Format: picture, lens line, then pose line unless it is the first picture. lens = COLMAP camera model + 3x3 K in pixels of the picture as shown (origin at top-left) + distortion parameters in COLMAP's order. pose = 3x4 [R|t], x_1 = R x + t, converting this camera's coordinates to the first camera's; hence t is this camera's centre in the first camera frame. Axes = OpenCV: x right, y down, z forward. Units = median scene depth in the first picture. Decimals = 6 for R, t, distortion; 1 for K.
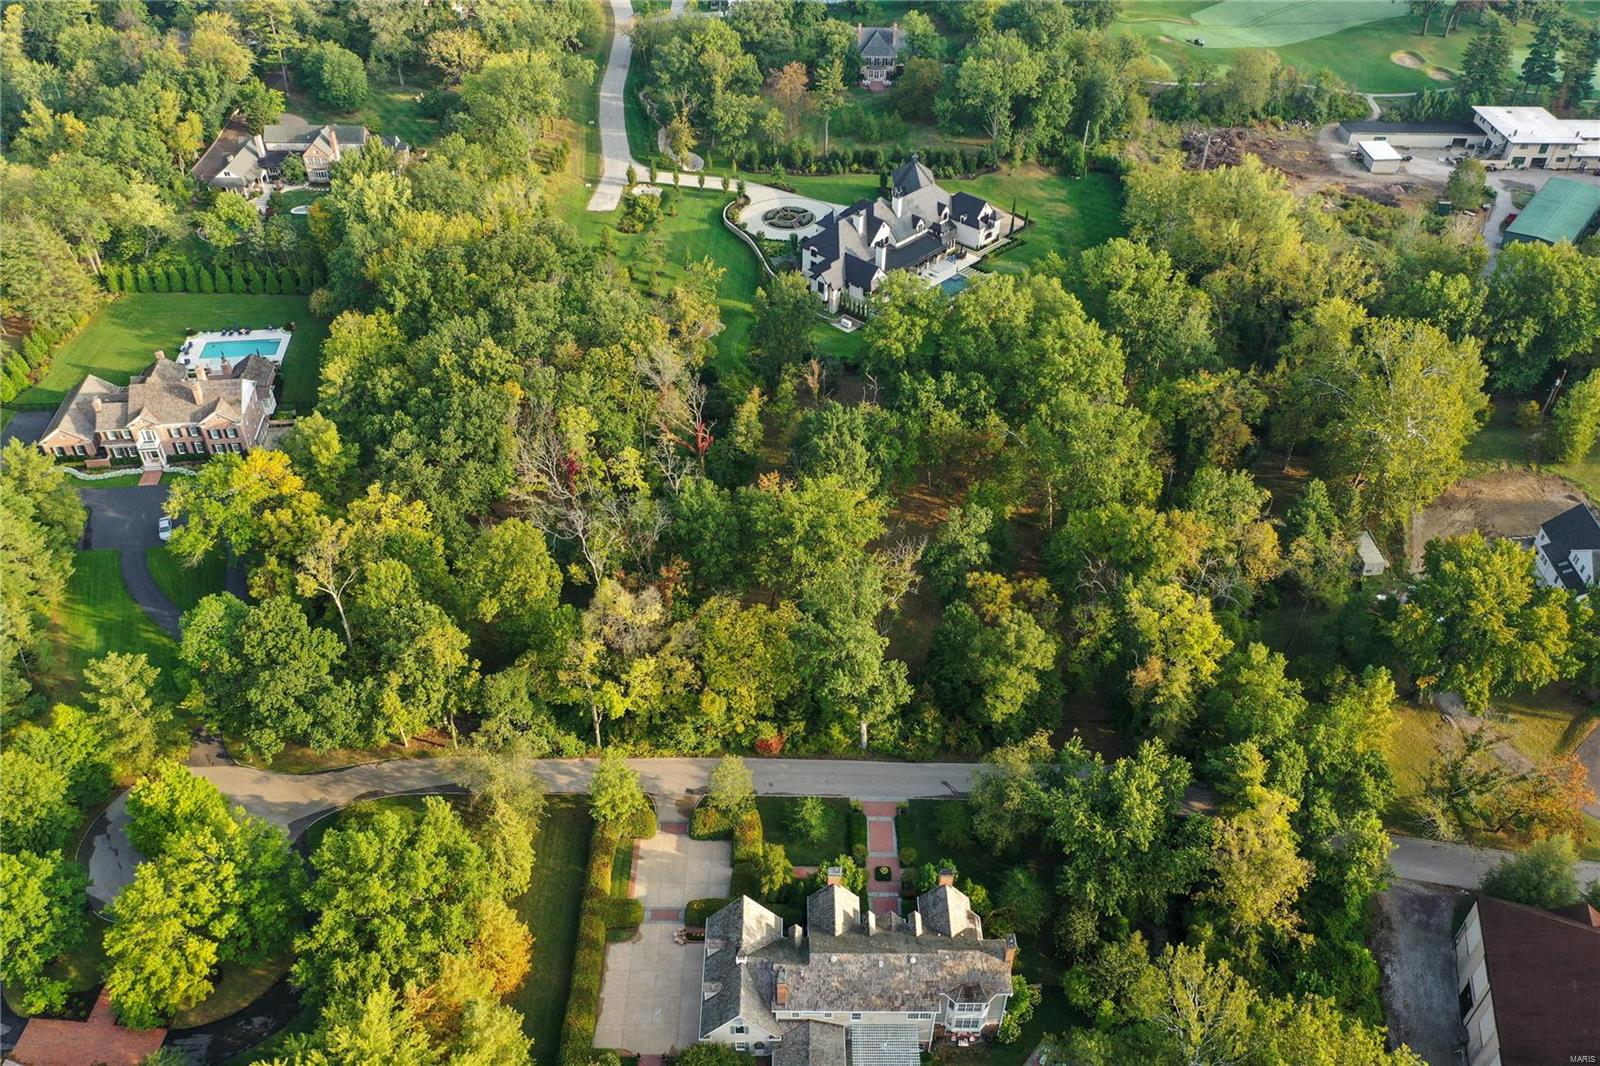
lens RADIAL K [[1270.2, 0, 801.6], [0, 1270.2, 520.3], [0, 0, 1]] dist [-0.005355, -0.001475]
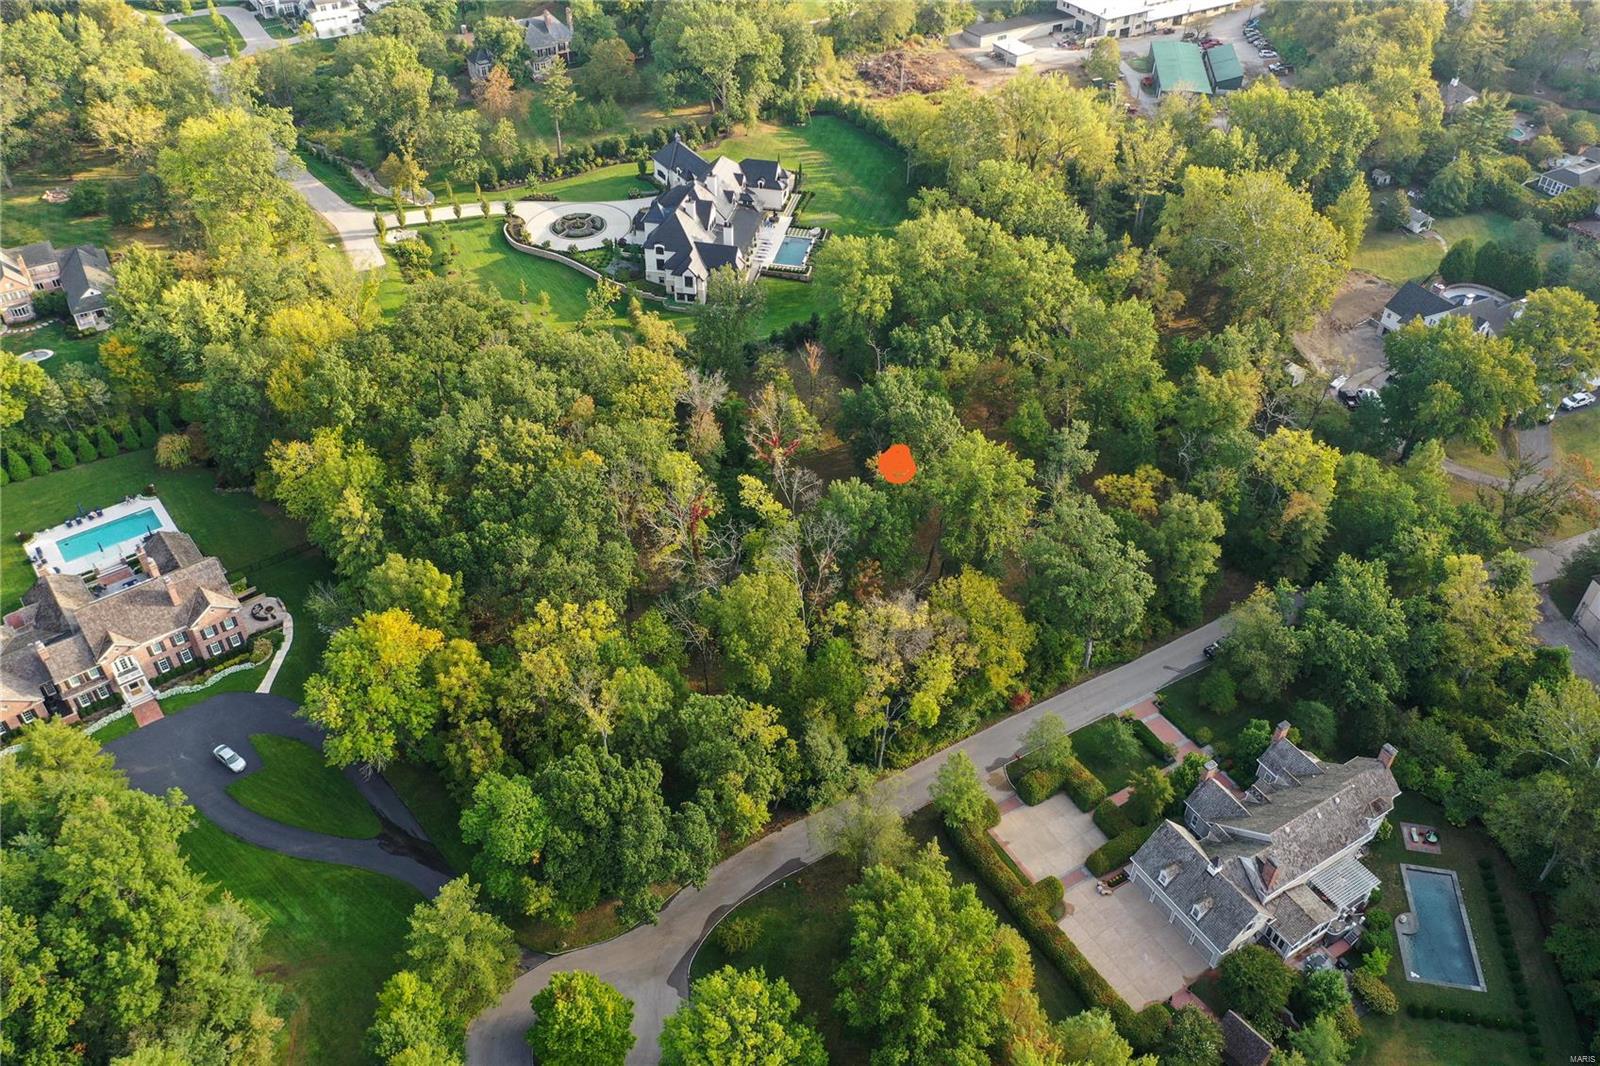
lens RADIAL K [[1270.2, 0, 801.6], [0, 1270.2, 520.3], [0, 0, 1]] dist [-0.005355, -0.001475]
pose [[0.855771, -0.328502, 0.399678, -0.350560], [0.318665, 0.943294, 0.093000, -0.071946], [-0.407564, 0.047777, 0.911926, 0.084080]]
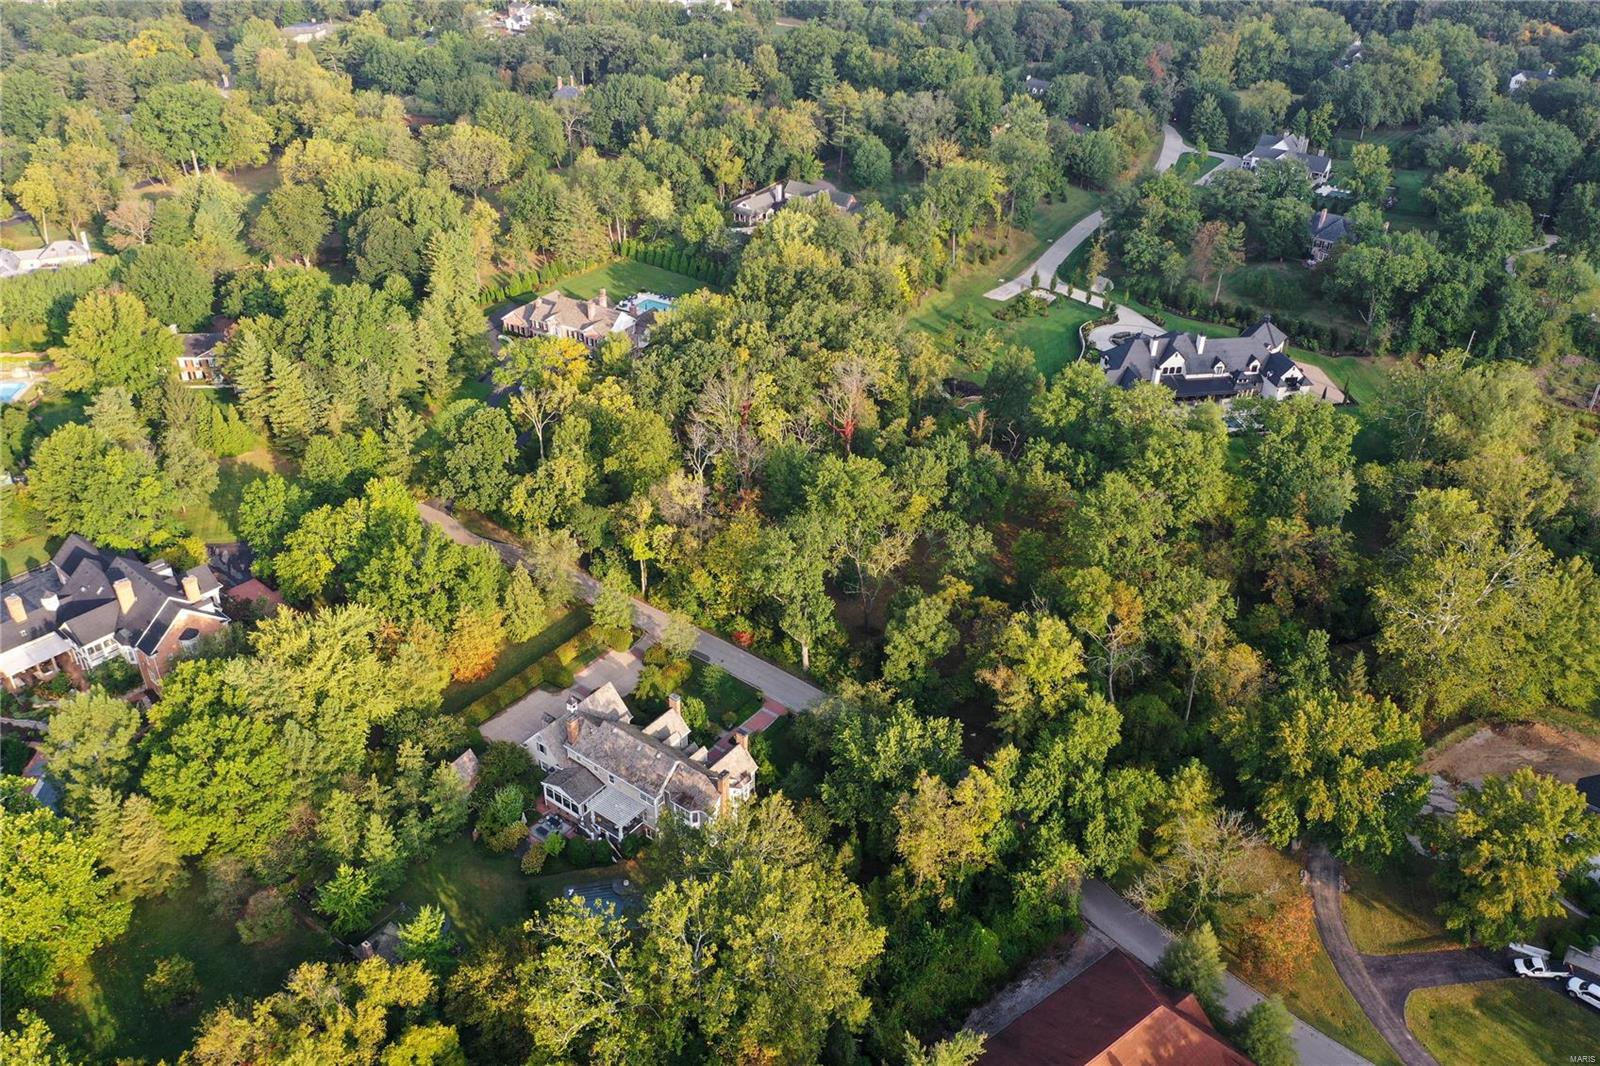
lens RADIAL K [[1270.2, 0, 801.6], [0, 1270.2, 520.3], [0, 0, 1]] dist [-0.005355, -0.001475]
pose [[0.801459, 0.313968, -0.509007, 0.405252], [-0.382622, 0.923318, -0.032934, 0.057413], [0.459635, 0.221153, 0.860132, -0.051534]]
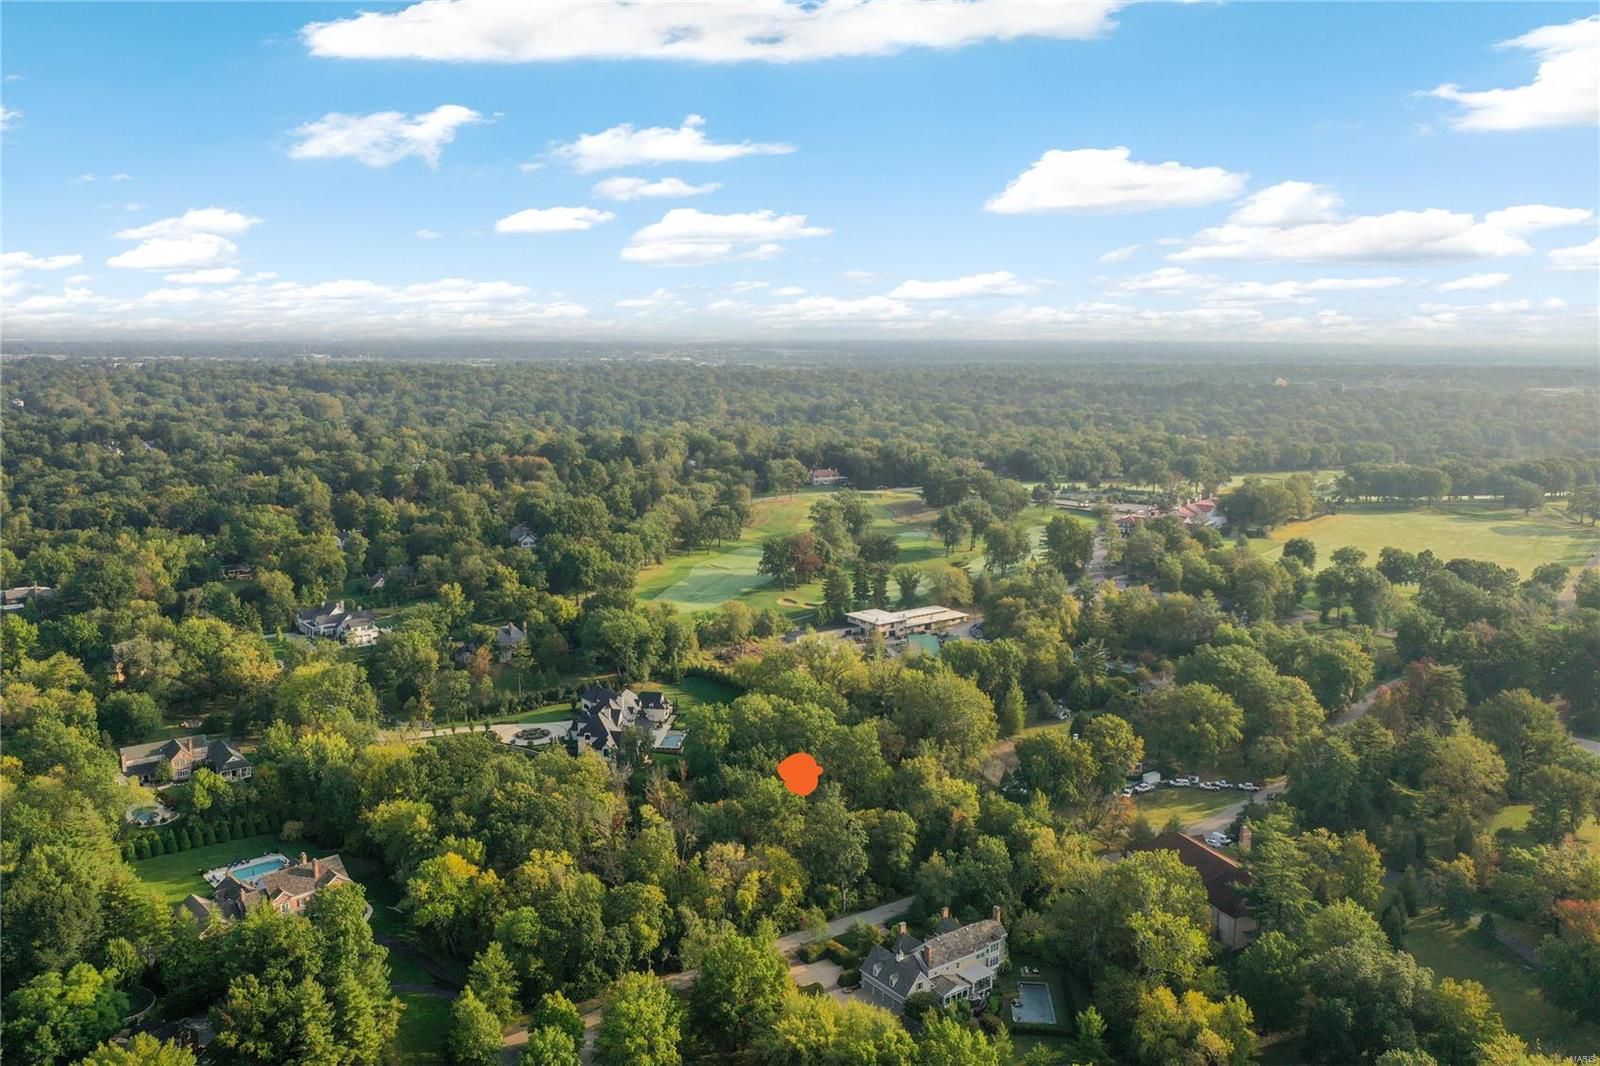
lens RADIAL K [[1270.2, 0, 801.6], [0, 1270.2, 520.3], [0, 0, 1]] dist [-0.005355, -0.001475]
pose [[0.802919, -0.095796, 0.588340, -0.661659], [0.371443, 0.852356, -0.368130, 0.228450], [-0.466210, 0.514113, 0.719955, -0.365270]]
